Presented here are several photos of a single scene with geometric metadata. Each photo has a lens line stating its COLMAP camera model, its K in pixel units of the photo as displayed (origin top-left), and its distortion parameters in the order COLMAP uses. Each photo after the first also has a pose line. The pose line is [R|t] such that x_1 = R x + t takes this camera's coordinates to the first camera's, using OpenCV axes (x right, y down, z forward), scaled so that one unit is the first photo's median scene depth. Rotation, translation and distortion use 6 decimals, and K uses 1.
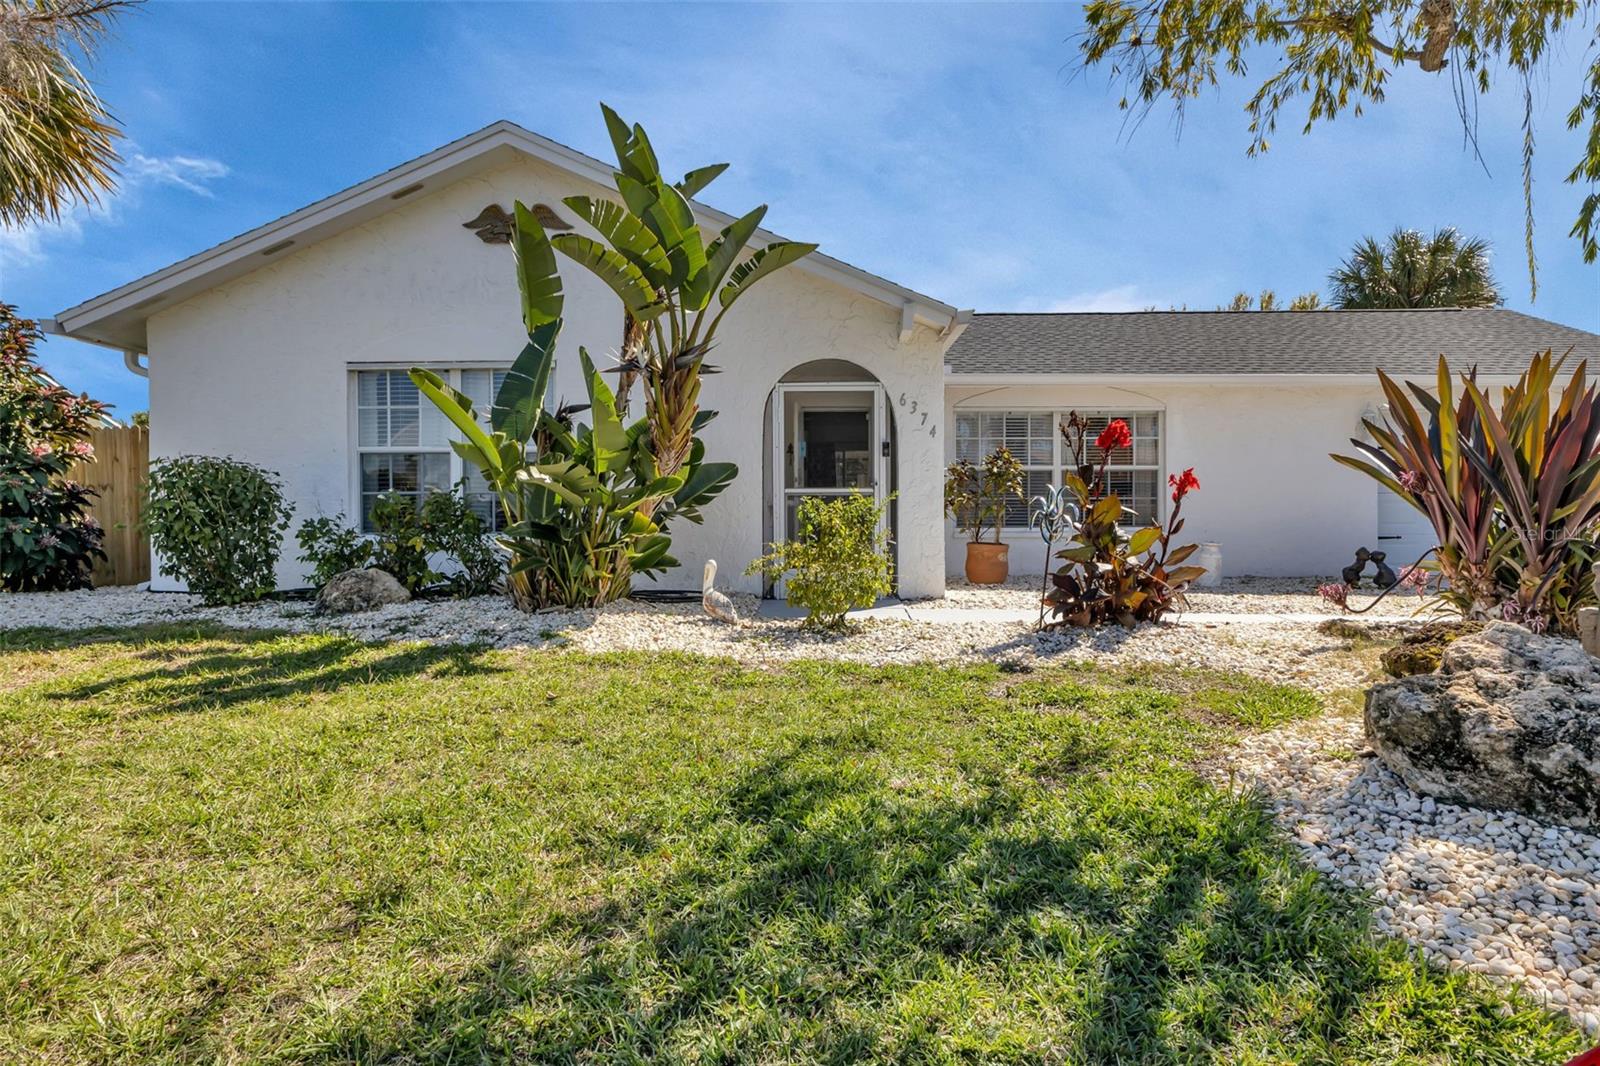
lens RADIAL K [[944.9, 0, 799.8], [0, 944.9, 483.9], [0, 0, 1]] dist [-0.003493, -0.001365]
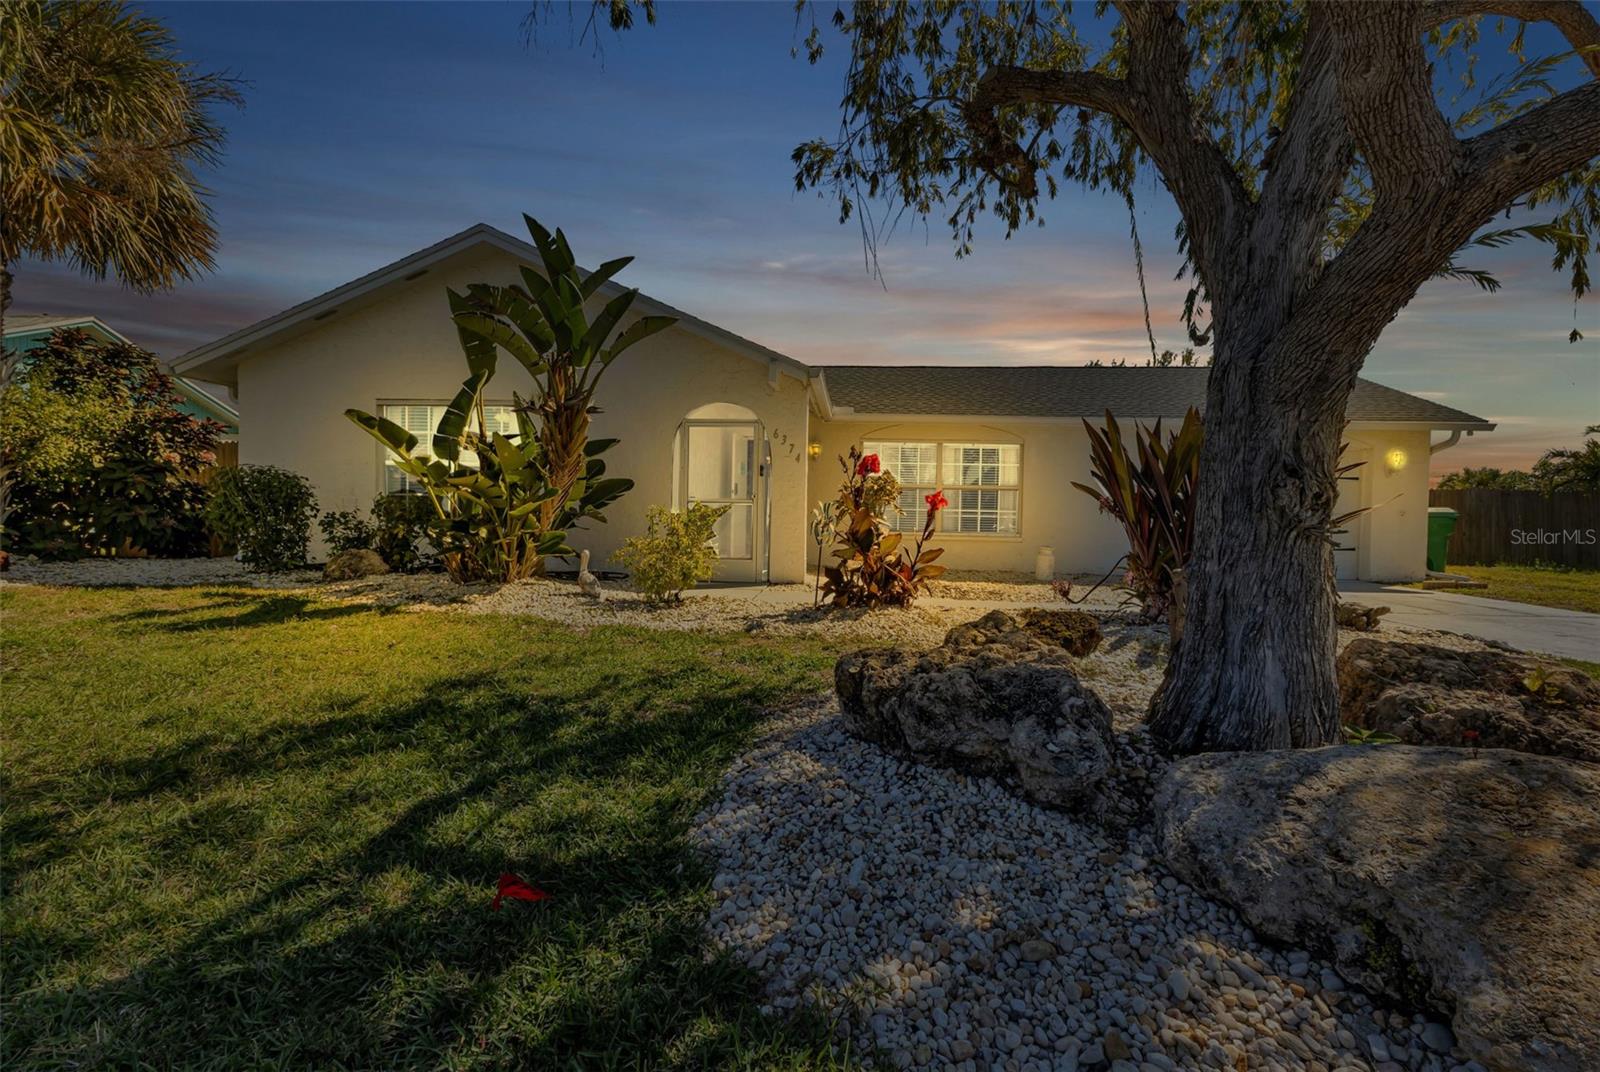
lens RADIAL K [[728.3, 0, 799.4], [0, 728.3, 502.3], [0, 0, 1]] dist [0.003614, 0.000397]
pose [[0.998024, 0.024762, -0.057757, 0.248832], [-0.024011, 0.999618, 0.013669, -0.009251], [0.058074, -0.012255, 0.998237, -0.031166]]
